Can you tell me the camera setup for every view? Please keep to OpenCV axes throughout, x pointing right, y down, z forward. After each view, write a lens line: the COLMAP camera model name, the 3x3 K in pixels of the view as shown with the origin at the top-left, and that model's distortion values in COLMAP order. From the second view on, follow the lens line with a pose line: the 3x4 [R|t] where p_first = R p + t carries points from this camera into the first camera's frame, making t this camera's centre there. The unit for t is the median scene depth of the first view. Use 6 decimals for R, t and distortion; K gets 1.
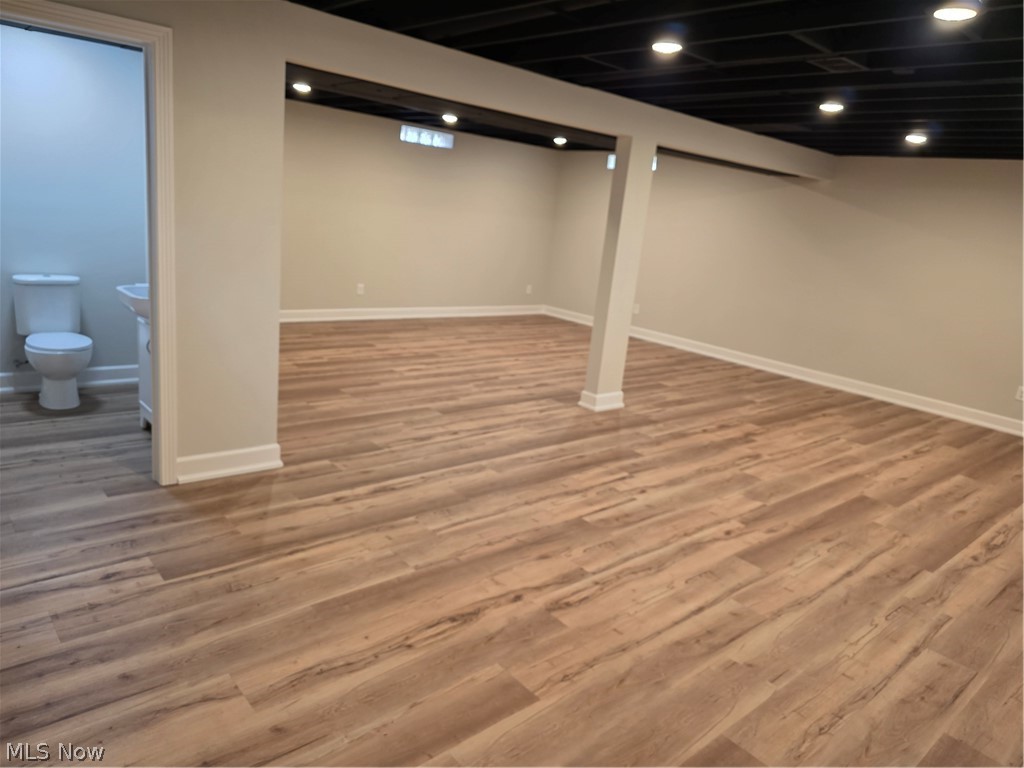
lens RADIAL K [[684.4, 0, 513.9], [0, 684.4, 377.1], [0, 0, 1]] dist [0.007803, -0.002713]
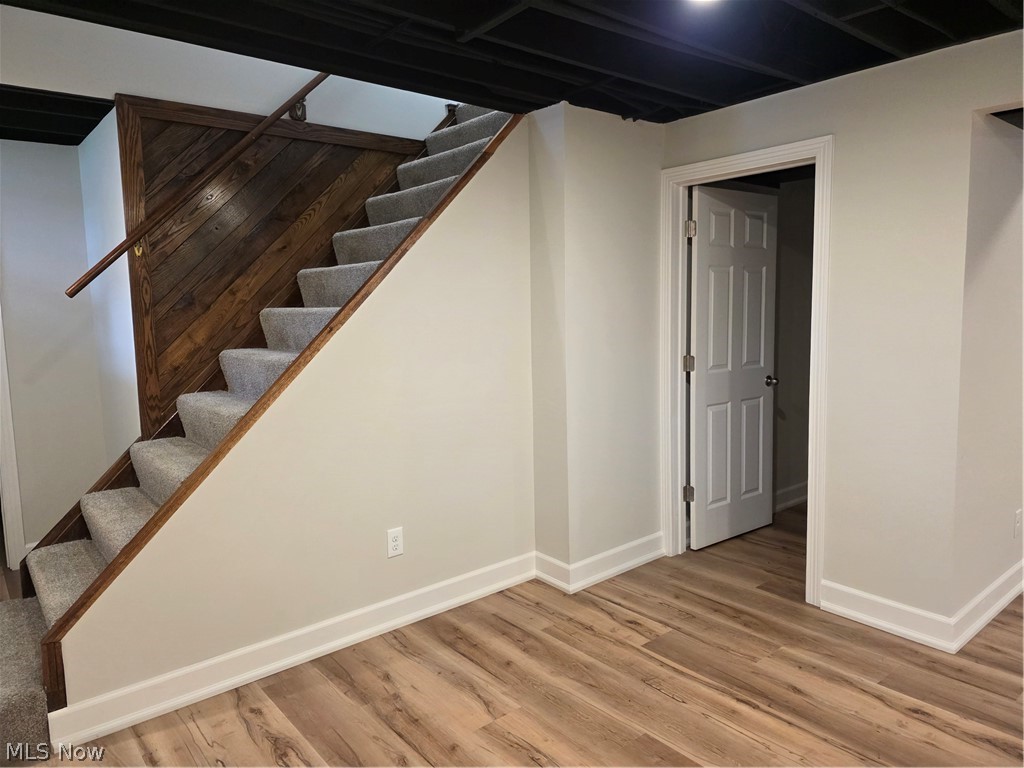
lens RADIAL K [[684.4, 0, 509.8], [0, 684.4, 381.0], [0, 0, 1]] dist [0.007803, -0.002713]
pose [[-0.029278, 0.008820, -0.999532, 0.572074], [-0.223897, 0.974495, 0.015157, -0.078921], [0.974173, 0.224236, -0.026557, 0.738744]]
